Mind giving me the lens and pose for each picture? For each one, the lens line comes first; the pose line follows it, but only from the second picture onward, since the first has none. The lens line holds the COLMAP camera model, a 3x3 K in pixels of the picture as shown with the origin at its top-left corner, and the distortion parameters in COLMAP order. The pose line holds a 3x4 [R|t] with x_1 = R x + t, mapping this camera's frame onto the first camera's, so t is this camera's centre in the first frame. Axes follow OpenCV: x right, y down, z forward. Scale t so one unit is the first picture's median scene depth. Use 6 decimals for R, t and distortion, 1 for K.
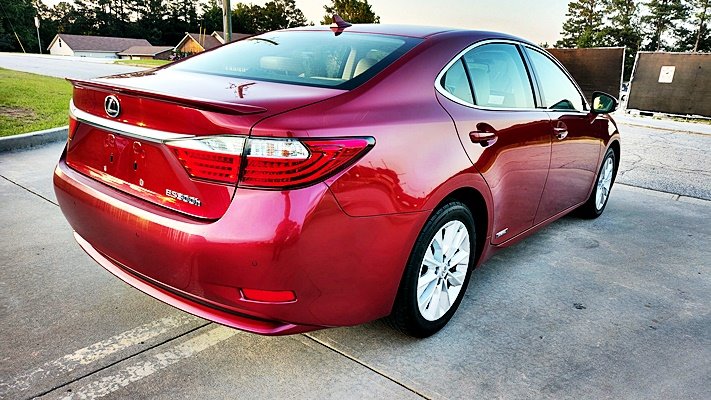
lens RADIAL K [[518.1, 0, 358.1], [0, 518.1, 204.6], [0, 0, 1]] dist [0.001920, -0.001270]
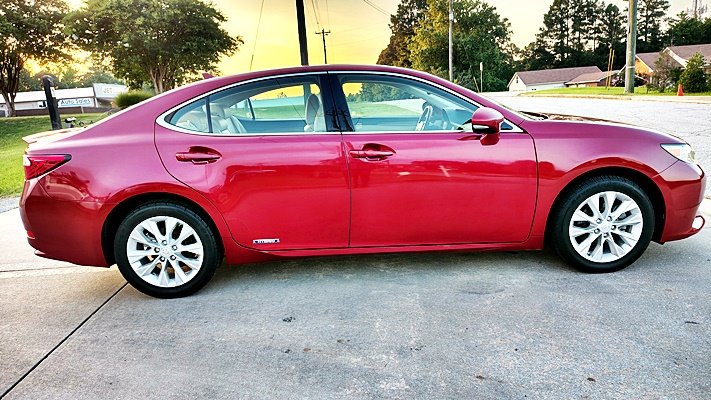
lens RADIAL K [[518.1, 0, 358.1], [0, 518.1, 204.6], [0, 0, 1]] dist [0.001920, -0.001270]
pose [[0.618025, 0.077254, -0.782353, 0.112070], [-0.115681, 0.993264, 0.006698, -0.004897], [0.777601, 0.086364, 0.622799, 0.037348]]
